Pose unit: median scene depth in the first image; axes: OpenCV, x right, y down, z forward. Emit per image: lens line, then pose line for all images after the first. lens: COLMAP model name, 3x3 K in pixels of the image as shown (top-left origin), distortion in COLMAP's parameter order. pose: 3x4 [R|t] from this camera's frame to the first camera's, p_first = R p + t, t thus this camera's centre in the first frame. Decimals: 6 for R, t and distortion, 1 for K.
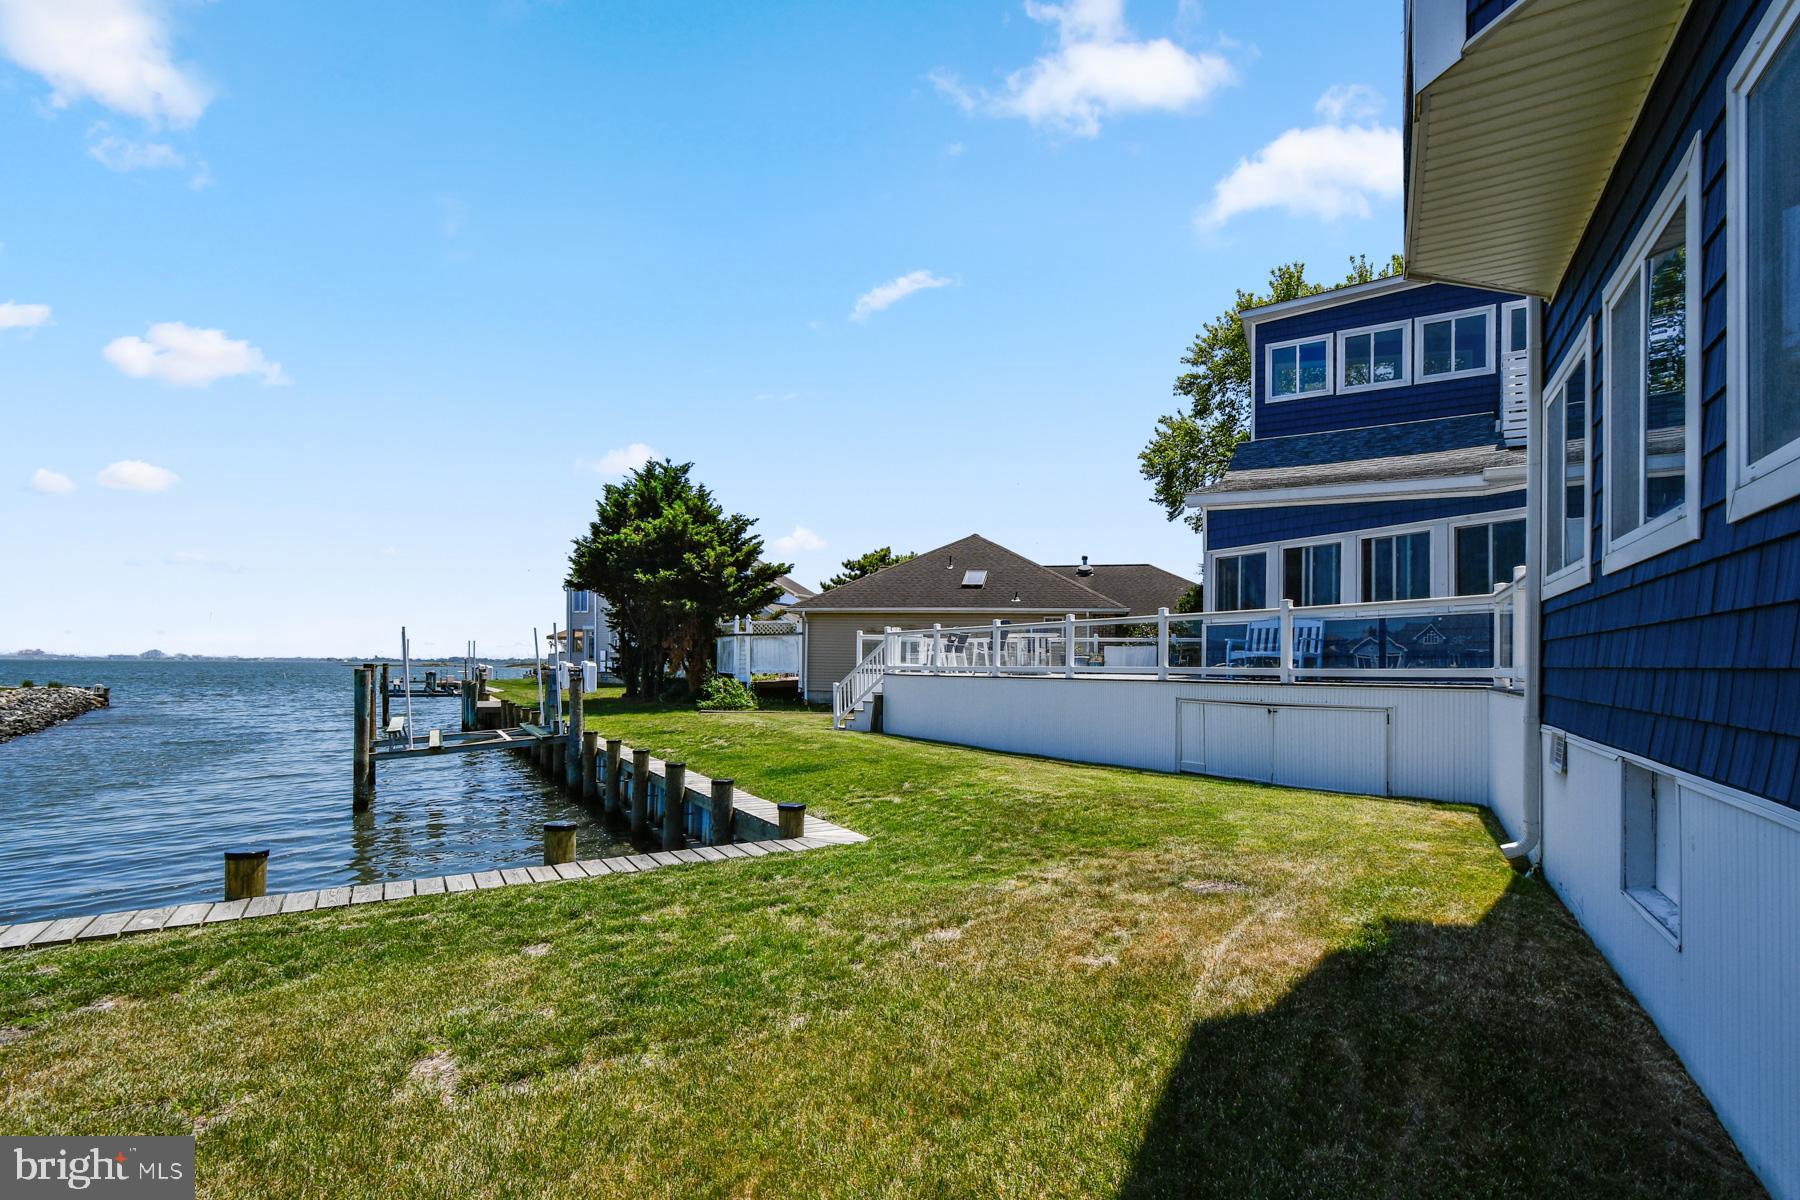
lens RADIAL K [[826.2, 0, 907.4], [0, 826.2, 665.3], [0, 0, 1]] dist [0.027570, -0.035328]
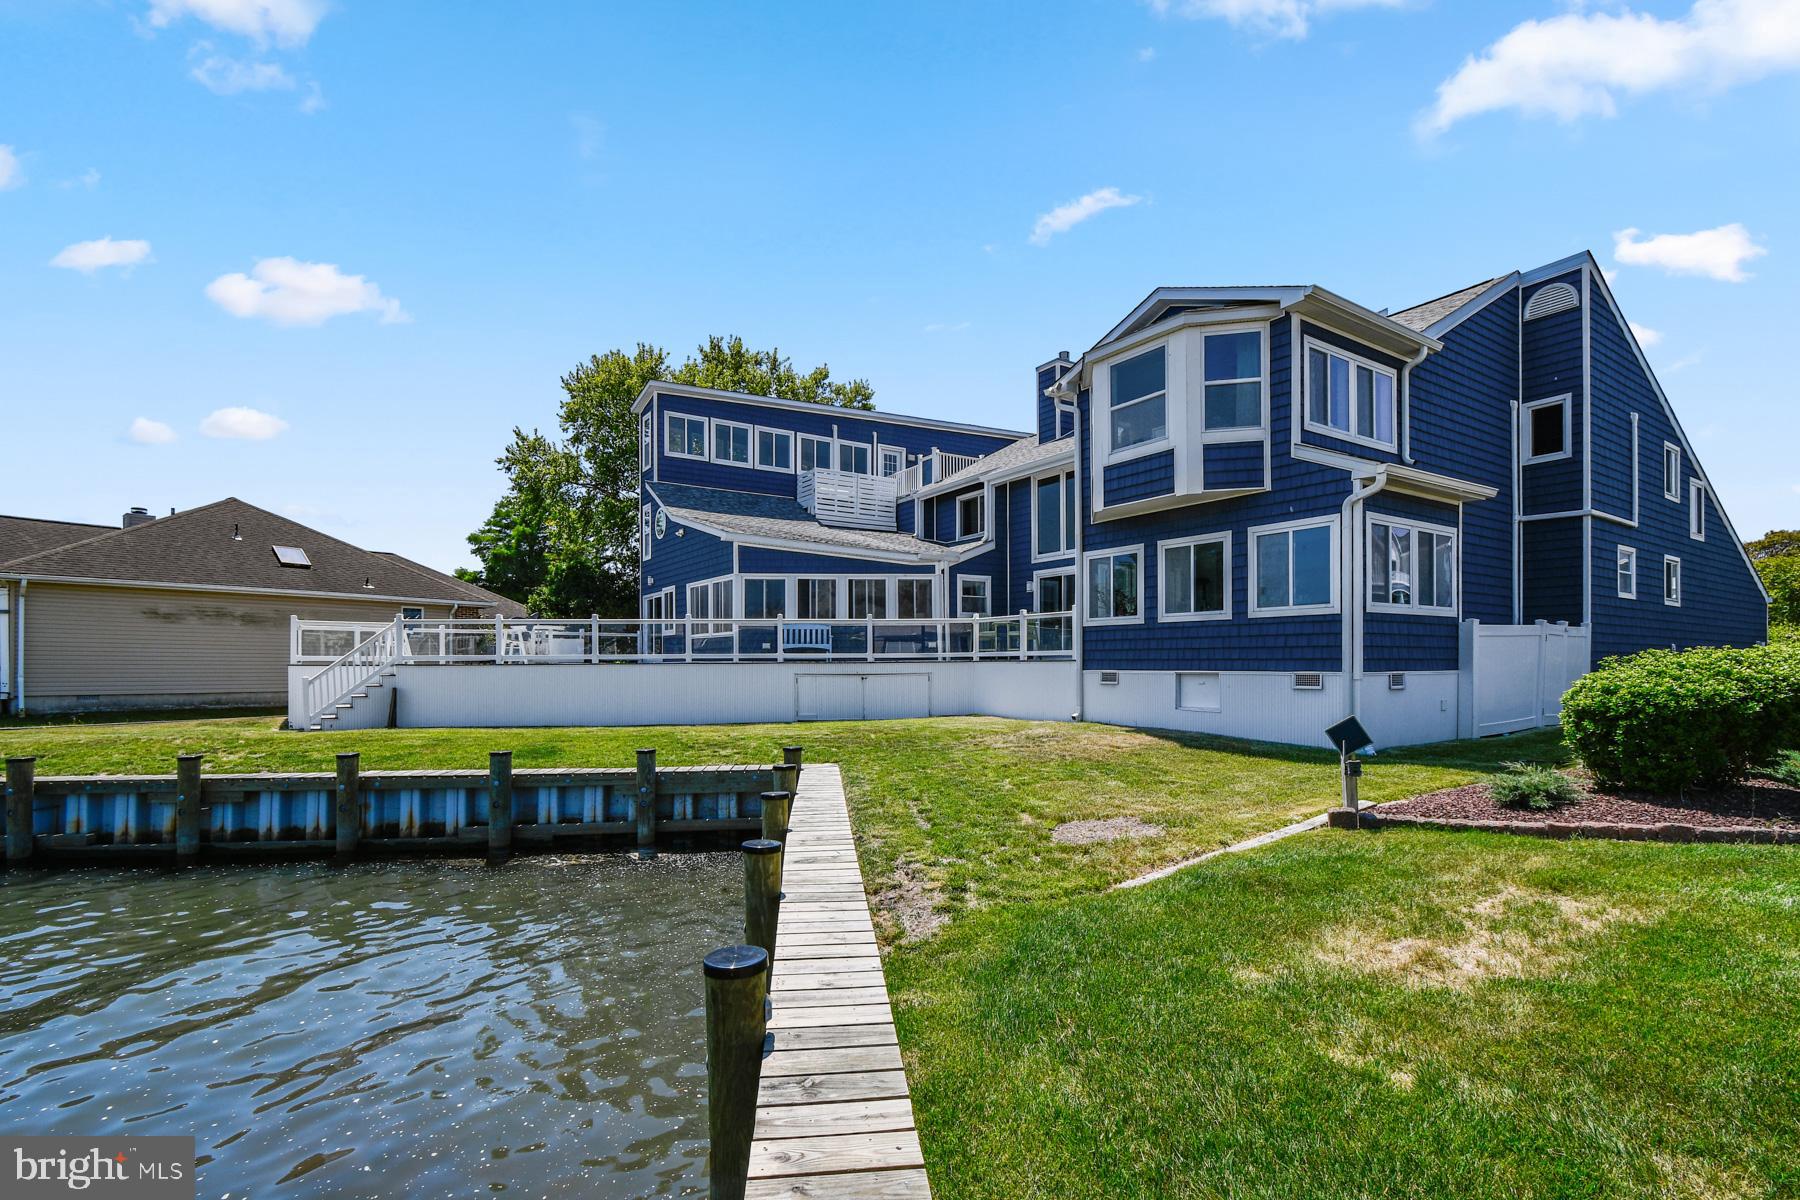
lens RADIAL K [[827.5, 0, 898.4], [0, 827.5, 663.2], [0, 0, 1]] dist [0.001047, -0.000271]
pose [[0.444480, -0.011197, 0.895719, -0.399867], [0.009103, 0.999927, 0.007982, 0.003833], [-0.895743, 0.004606, 0.444549, 0.062301]]
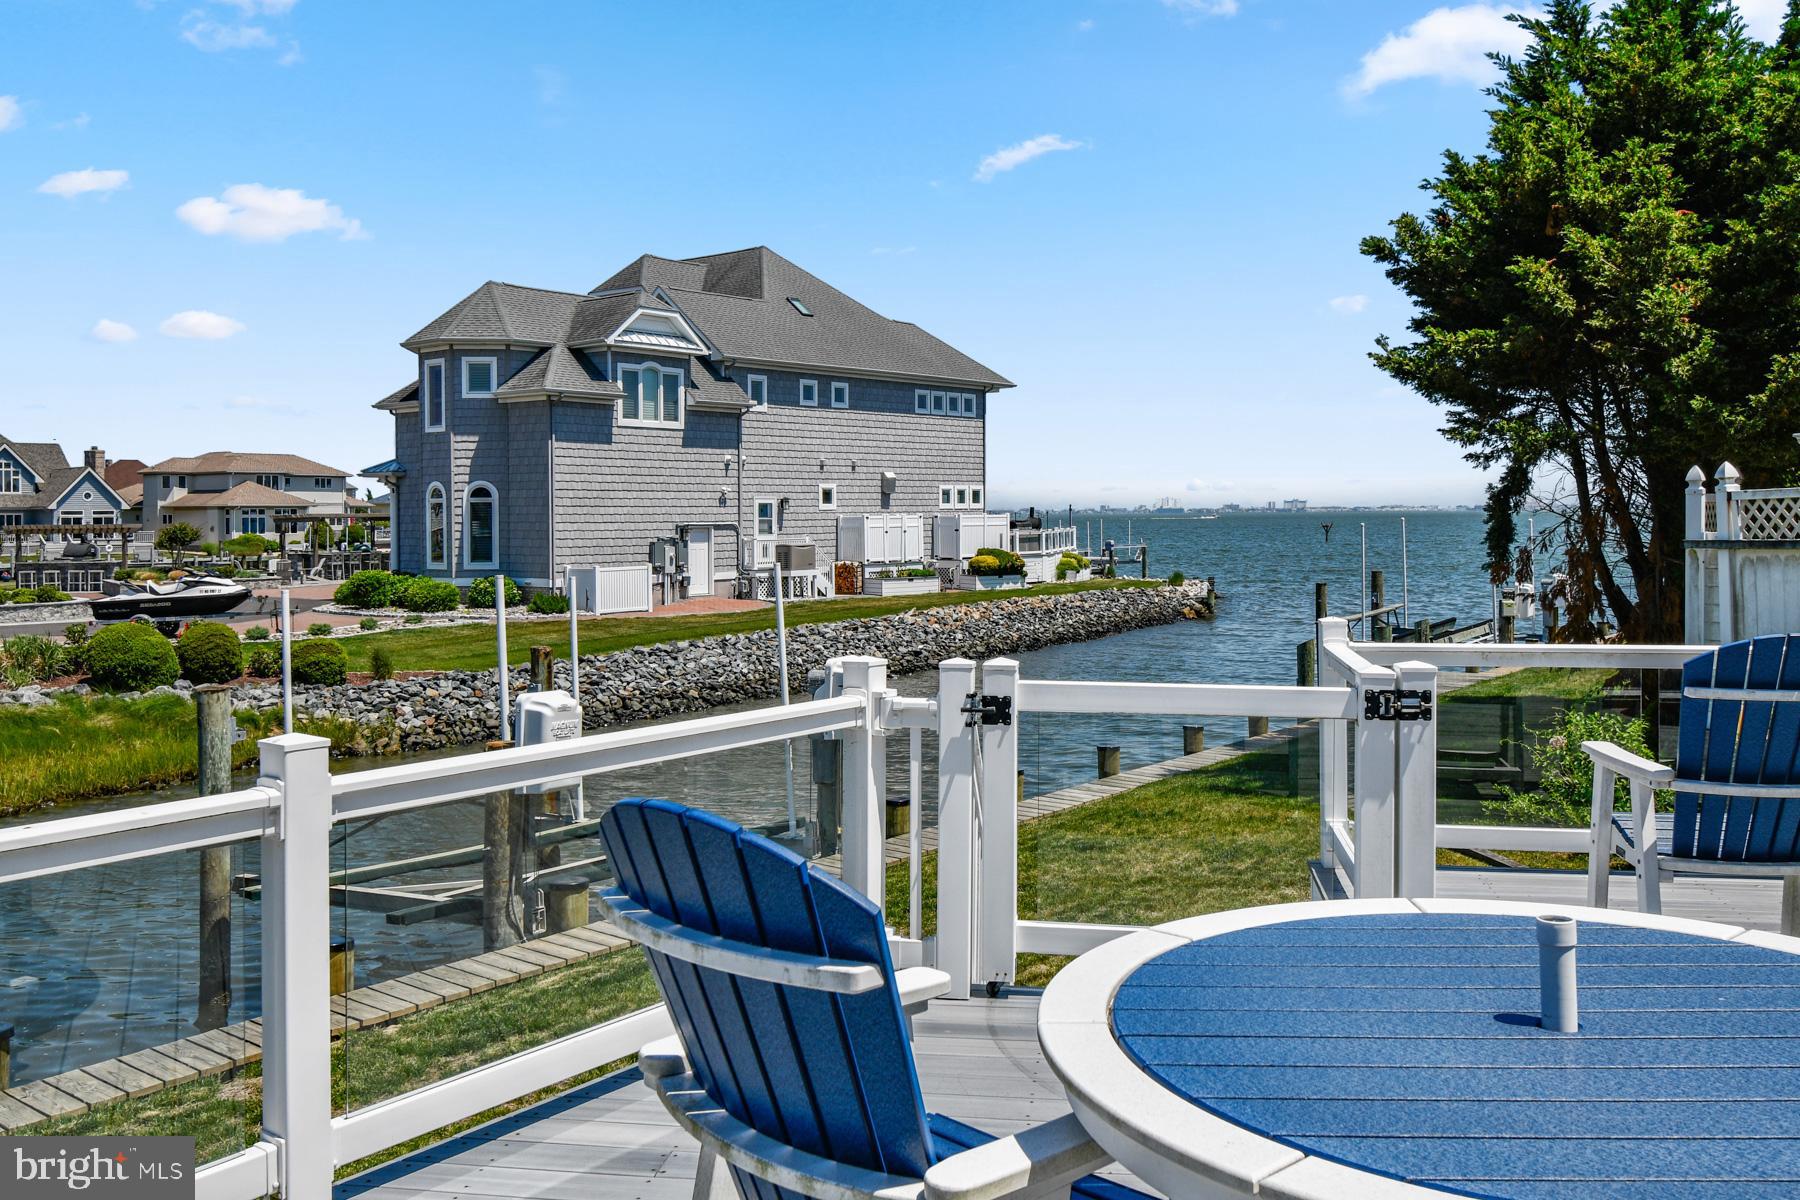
lens RADIAL K [[1529.5, 0, 901.2], [0, 1529.5, 519.0], [0, 0, 1]] dist [0.003153, -0.005780]
pose [[0.362900, -0.008572, -0.931789, 0.147460], [0.011398, 0.999924, -0.004759, -0.045782], [0.931758, -0.008893, 0.362970, 0.610773]]
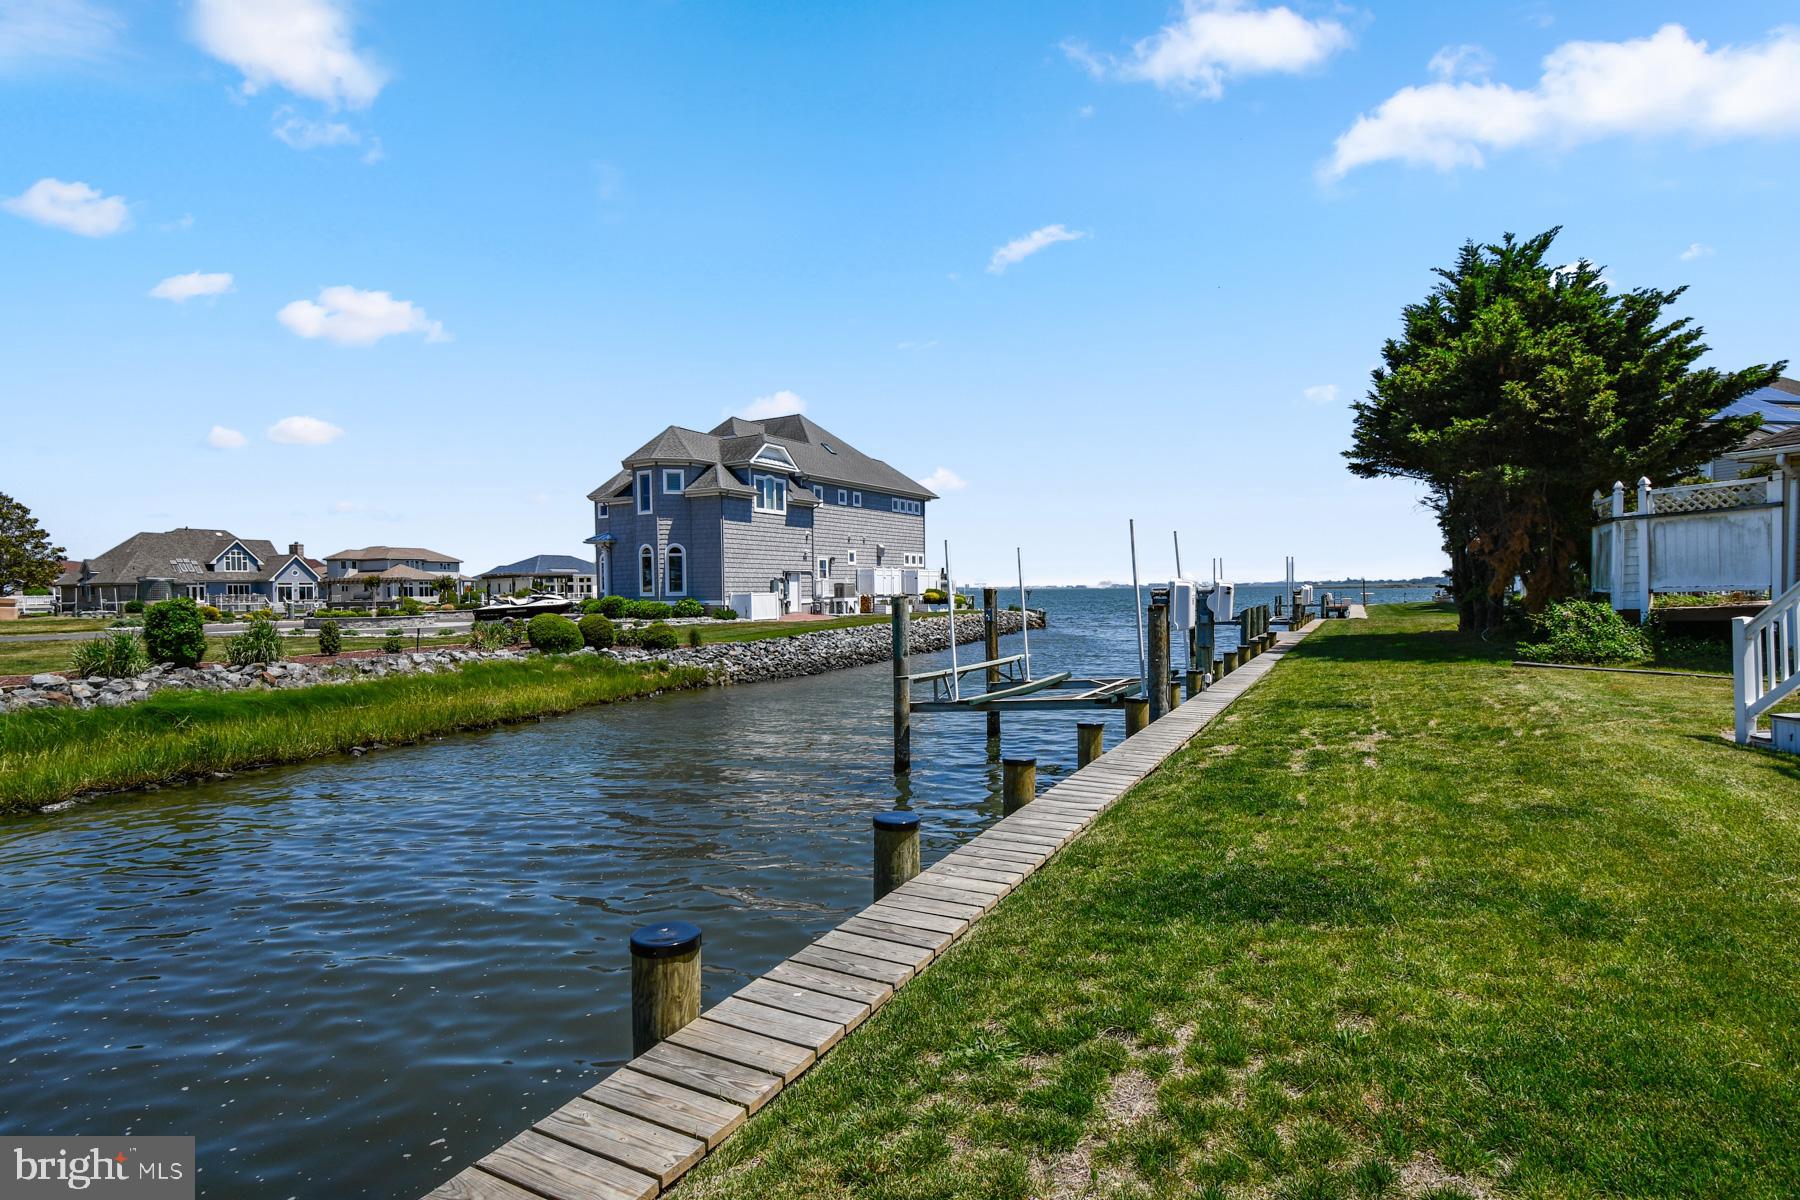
lens RADIAL K [[884.4, 0, 904.8], [0, 884.4, 609.6], [0, 0, 1]] dist [0.005279, -0.004946]
pose [[0.512693, 0.002245, -0.858569, 0.043654], [0.019838, 0.999699, 0.014461, 0.003311], [0.858343, -0.024446, 0.512494, 0.331598]]
